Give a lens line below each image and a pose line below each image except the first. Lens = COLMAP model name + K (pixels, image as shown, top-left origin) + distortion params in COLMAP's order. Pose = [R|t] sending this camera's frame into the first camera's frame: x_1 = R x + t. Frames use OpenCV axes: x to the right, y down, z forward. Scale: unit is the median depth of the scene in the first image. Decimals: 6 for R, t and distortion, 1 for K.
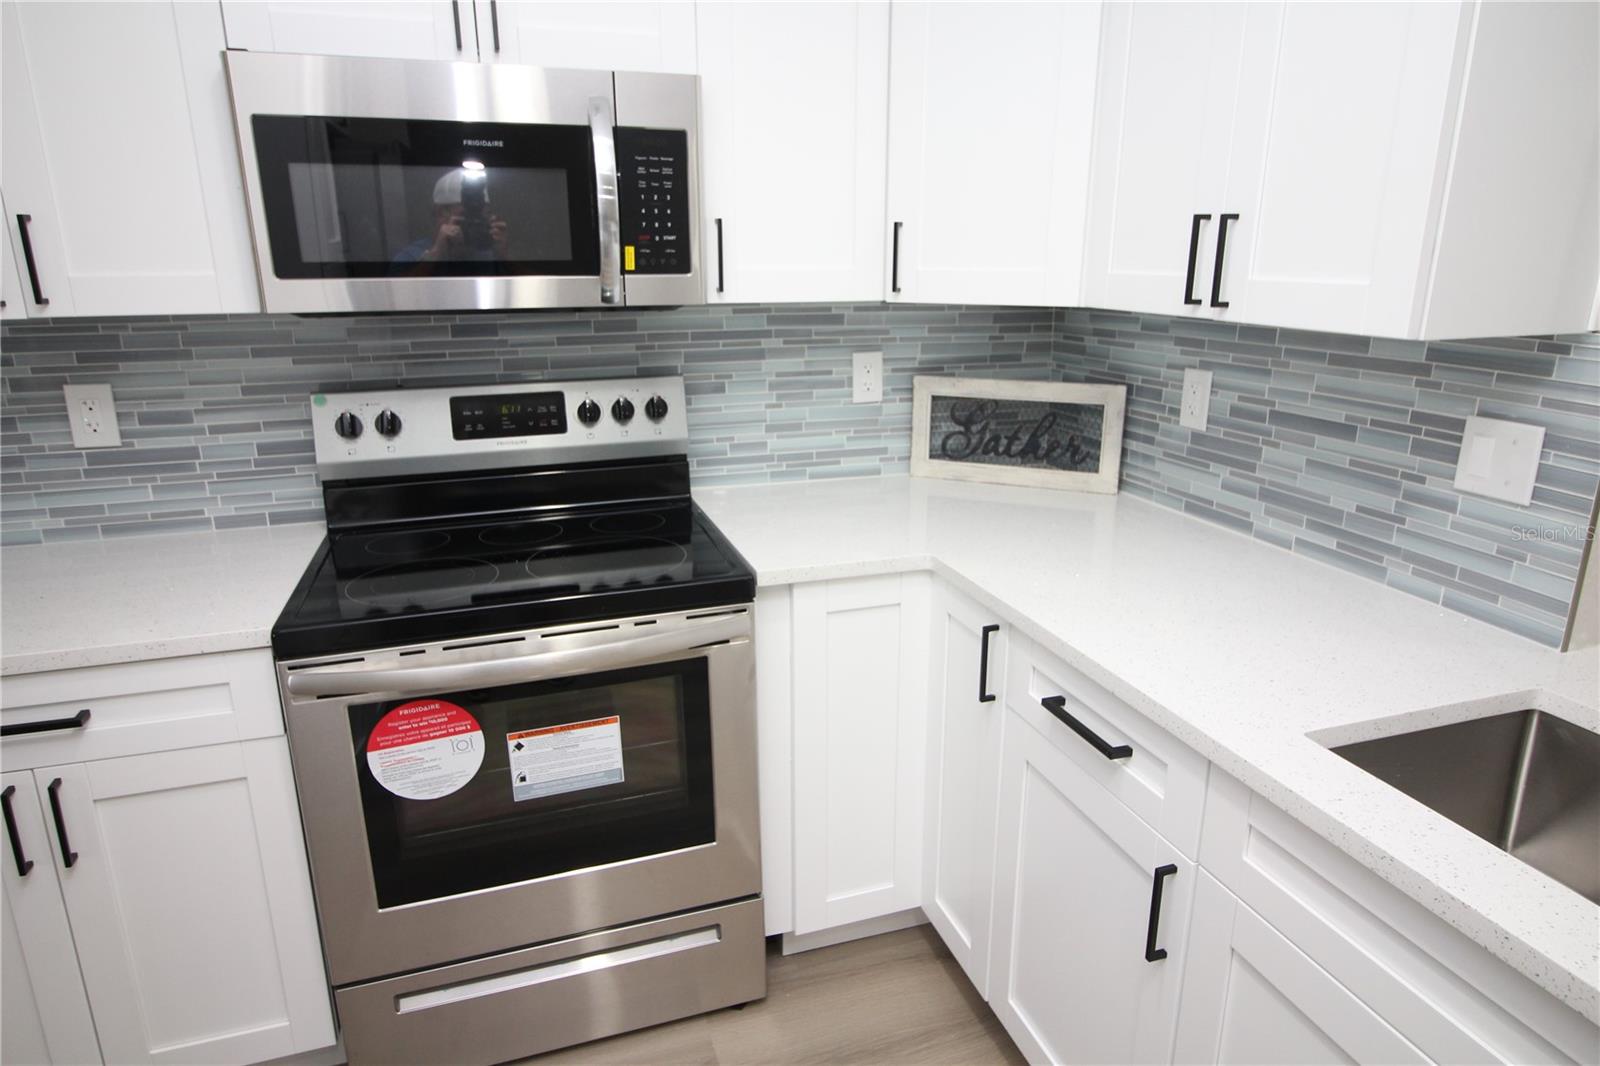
lens RADIAL K [[946.6, 0, 801.1], [0, 946.6, 502.1], [0, 0, 1]] dist [0.006114, -0.001758]
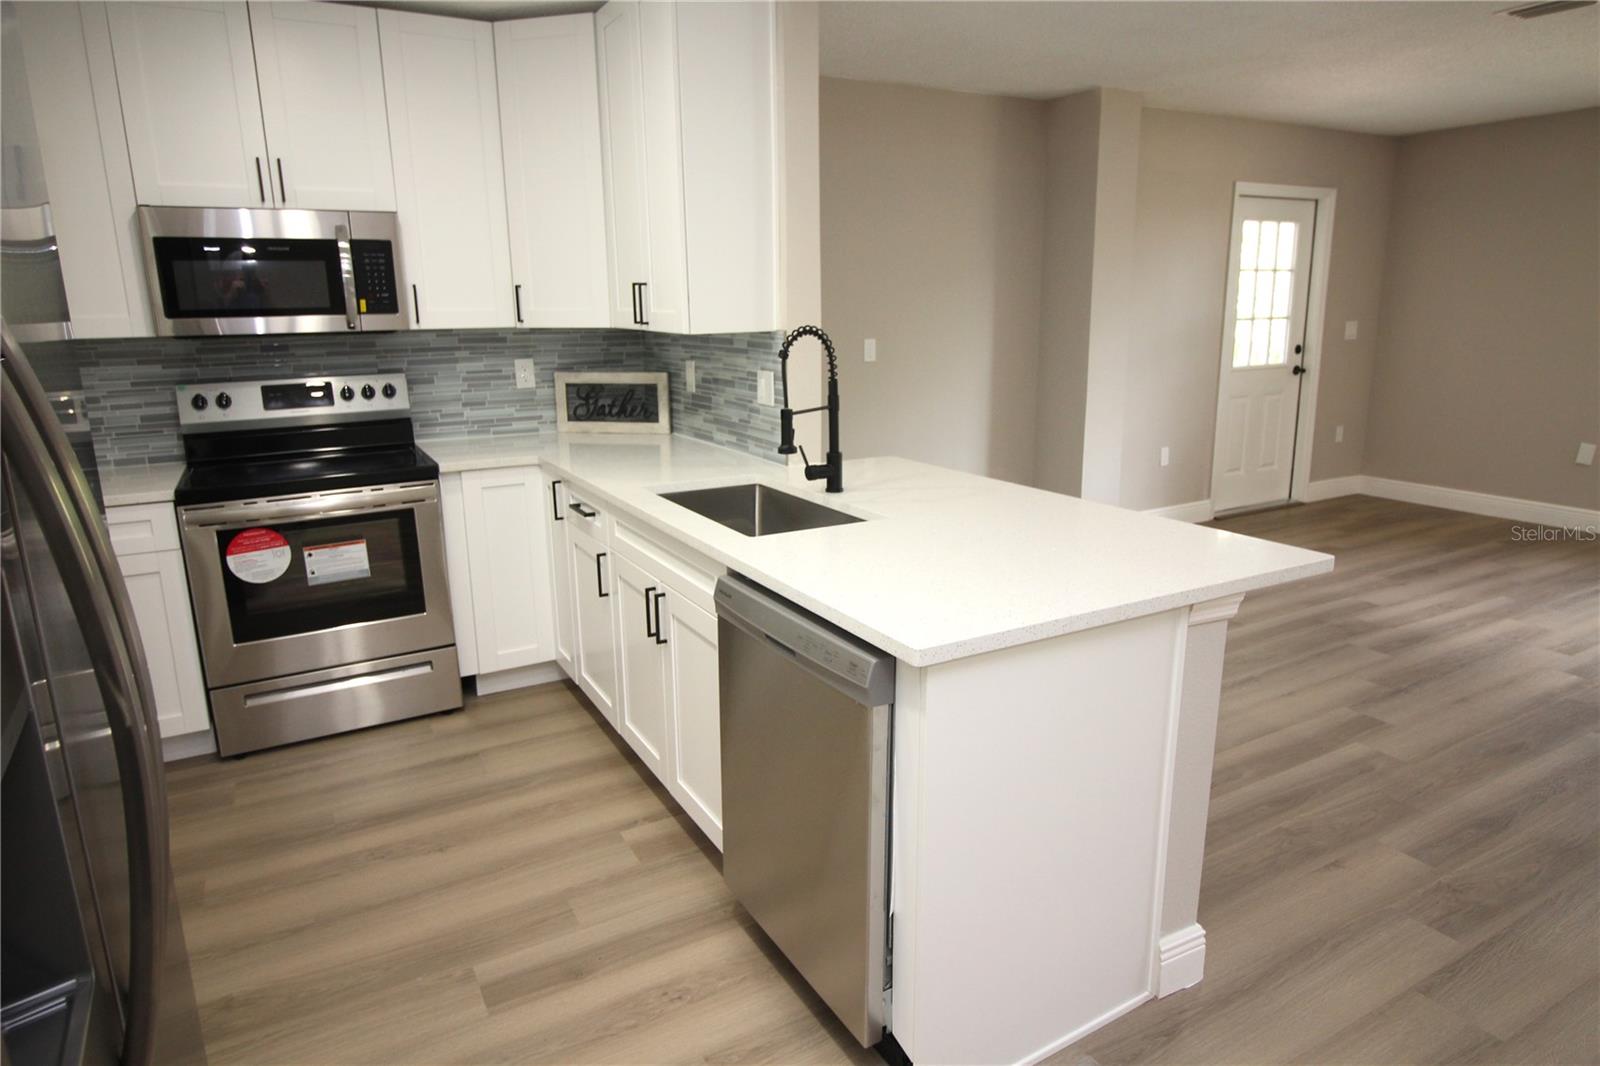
lens RADIAL K [[946.6, 0, 801.1], [0, 946.6, 502.1], [0, 0, 1]] dist [0.006114, -0.001758]
pose [[0.981127, -0.051736, 0.186314, 0.279313], [0.060337, 0.997344, -0.040790, 0.242785], [-0.183709, 0.051261, 0.981643, -0.920602]]
